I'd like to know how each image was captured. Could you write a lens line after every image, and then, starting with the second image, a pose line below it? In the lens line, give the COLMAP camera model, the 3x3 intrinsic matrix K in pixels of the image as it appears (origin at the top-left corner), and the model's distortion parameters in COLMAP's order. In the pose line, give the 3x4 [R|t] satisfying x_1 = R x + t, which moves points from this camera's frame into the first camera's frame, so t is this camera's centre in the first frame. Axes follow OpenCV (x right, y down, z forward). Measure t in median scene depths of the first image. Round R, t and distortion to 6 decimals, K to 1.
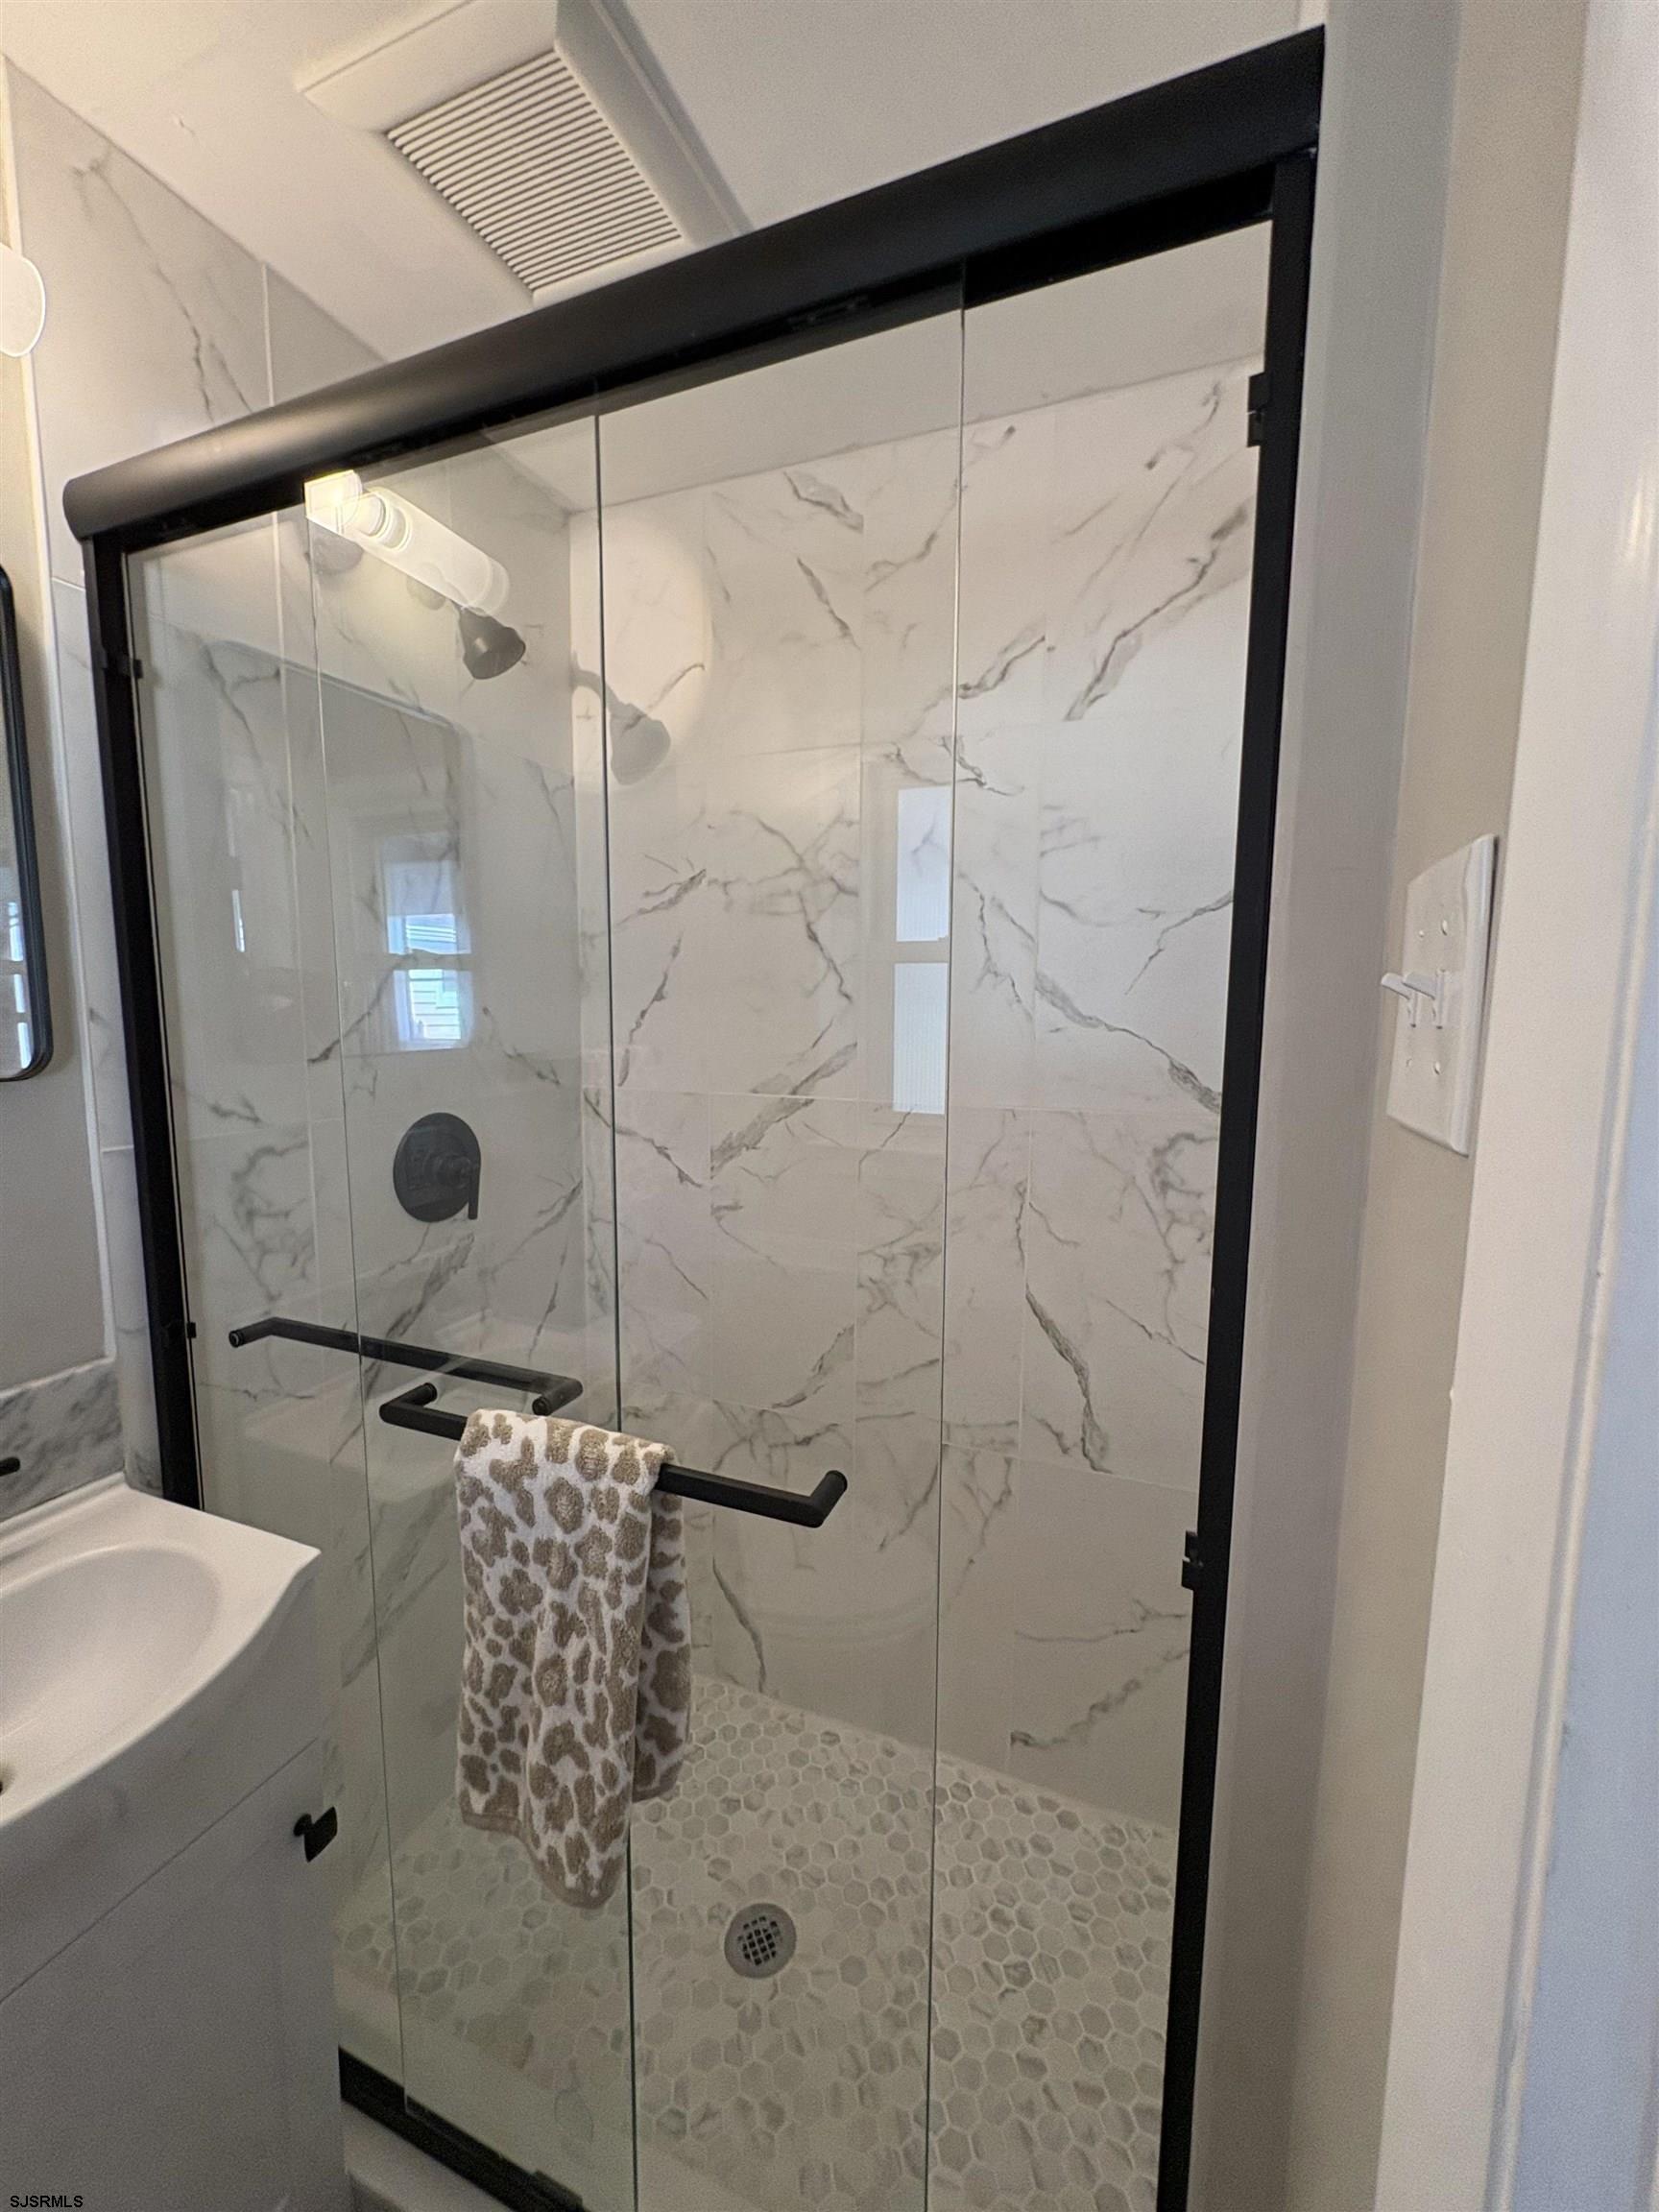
lens RADIAL K [[880.9, 0, 823.8], [0, 880.9, 1103.4], [0, 0, 1]] dist [0.001327, 0.000069]
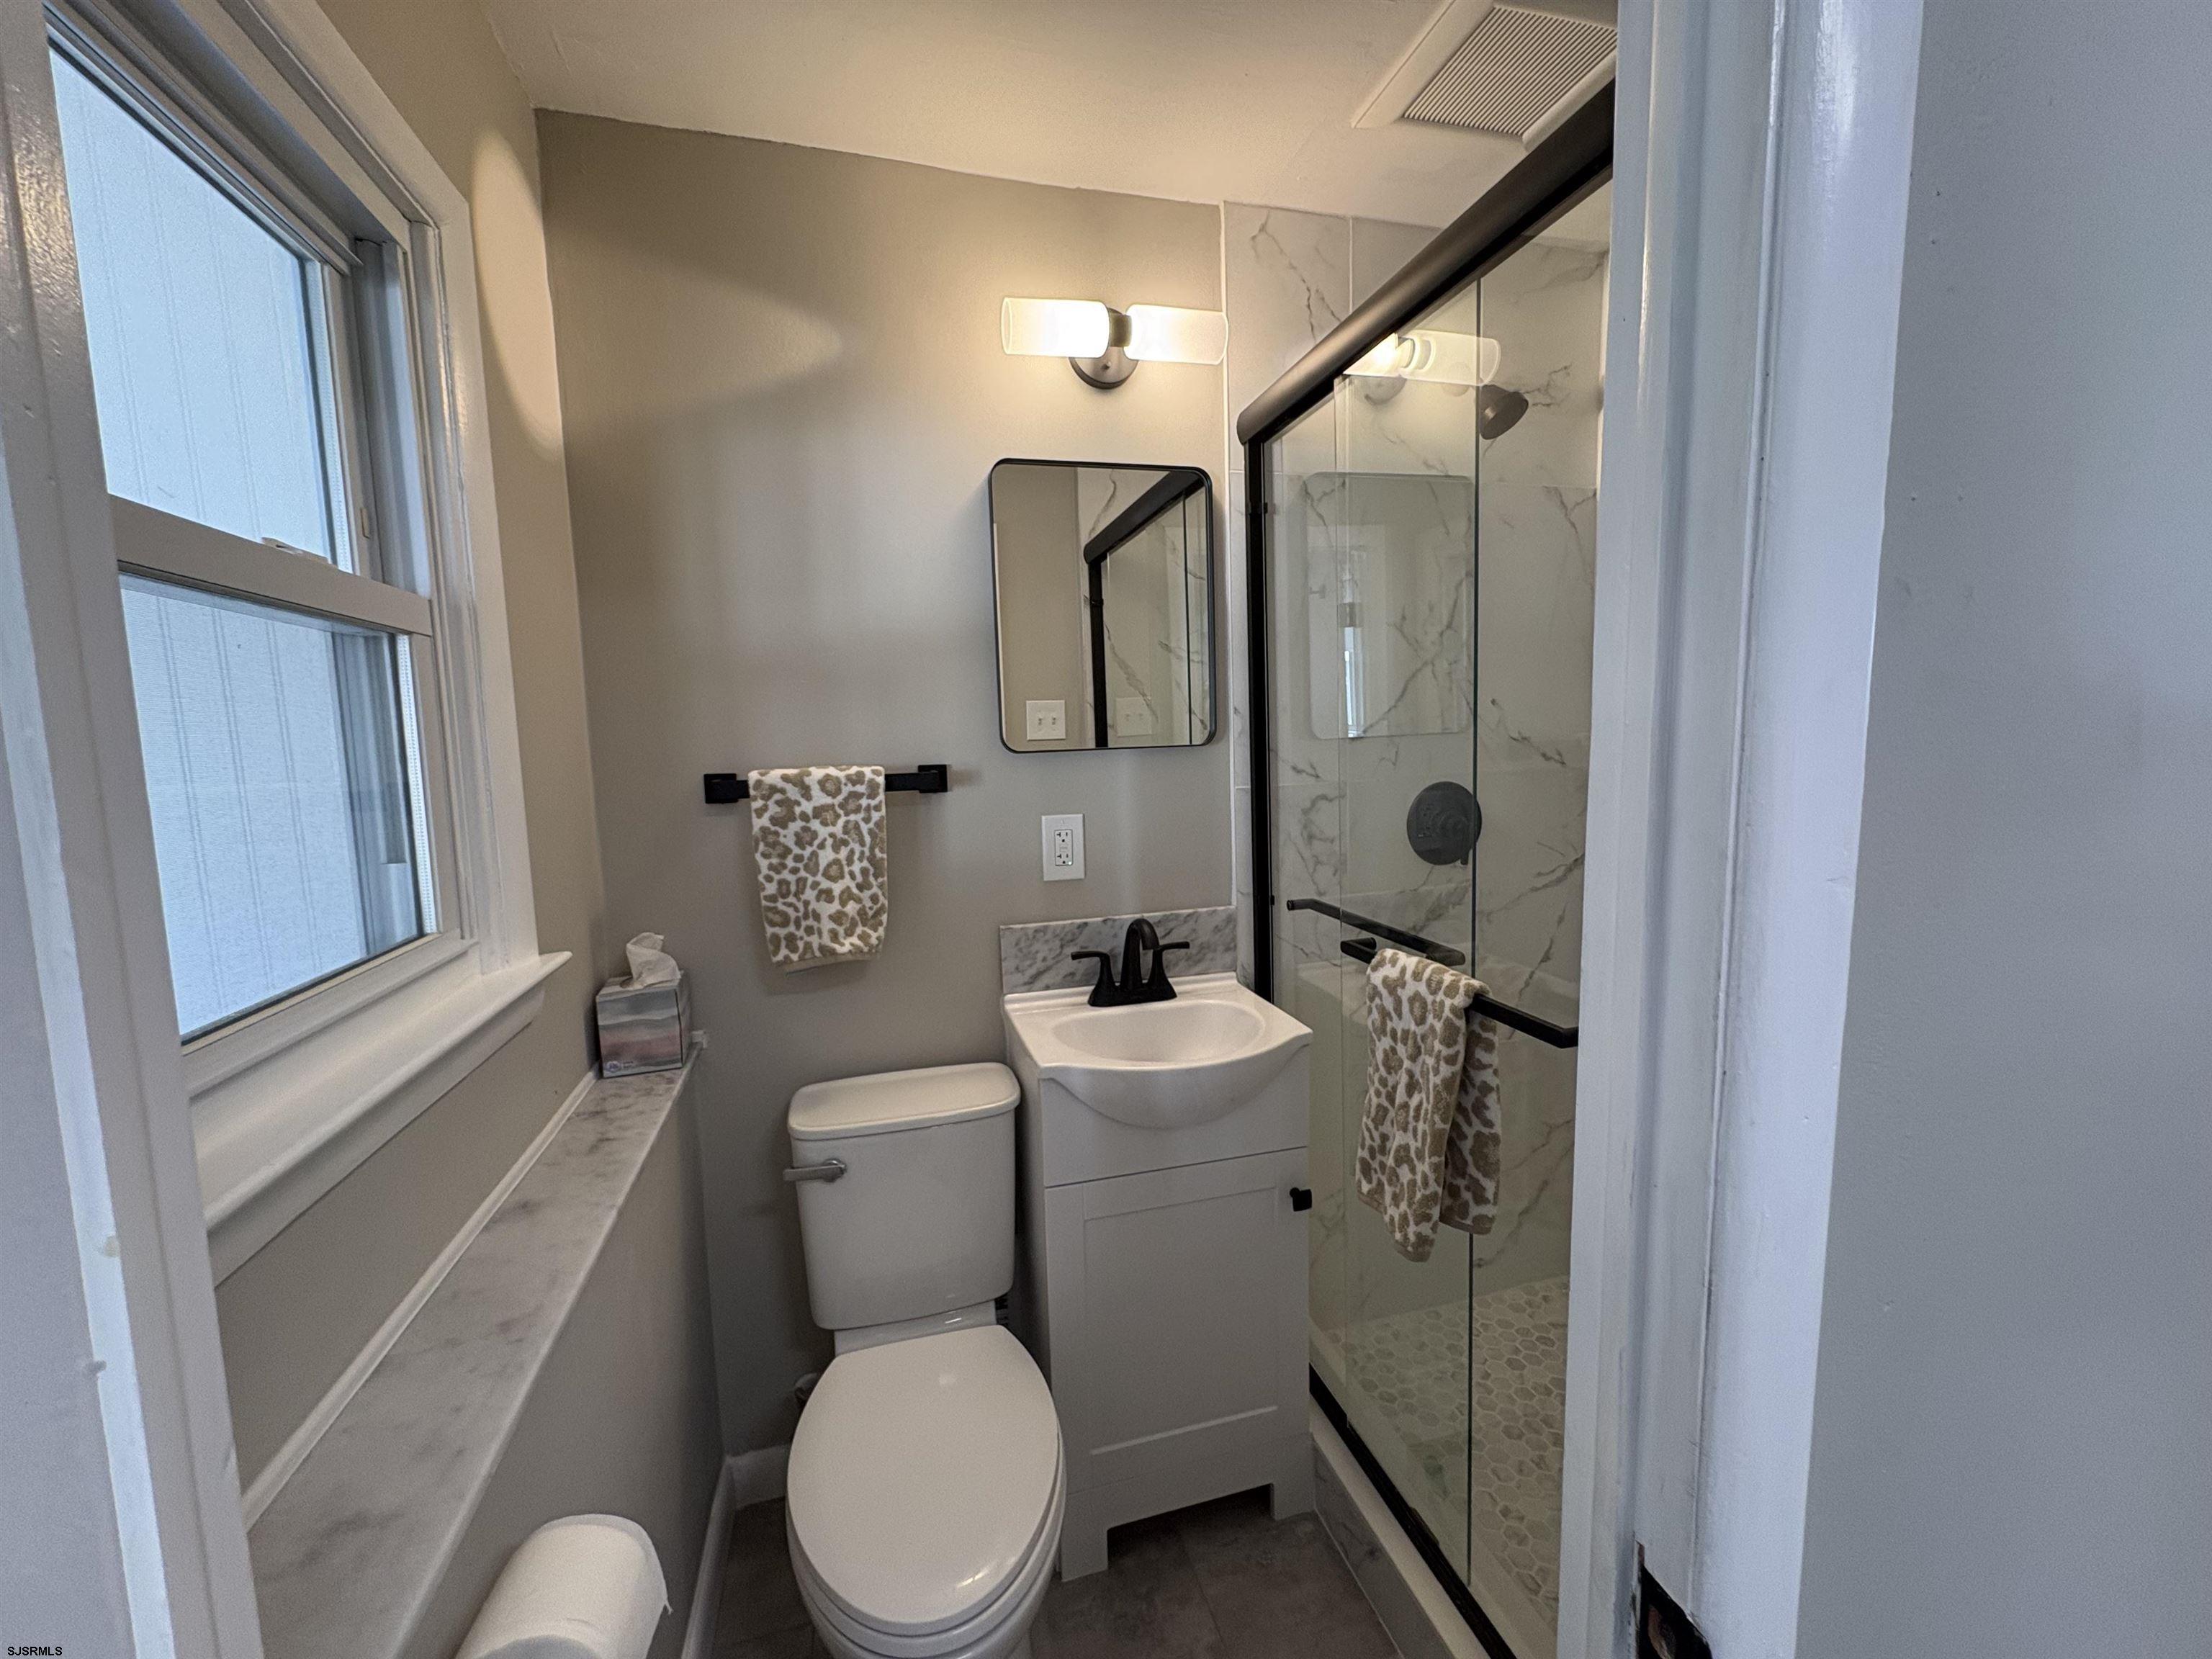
lens RADIAL K [[880.9, 0, 1106.6], [0, 880.9, 823.8], [0, 0, 1]] dist [0.001327, 0.000069]
pose [[0.603167, 0.052979, -0.795853, 0.561830], [-0.049974, 0.998341, 0.028584, 0.114327], [0.796048, 0.022531, 0.604815, -0.352854]]
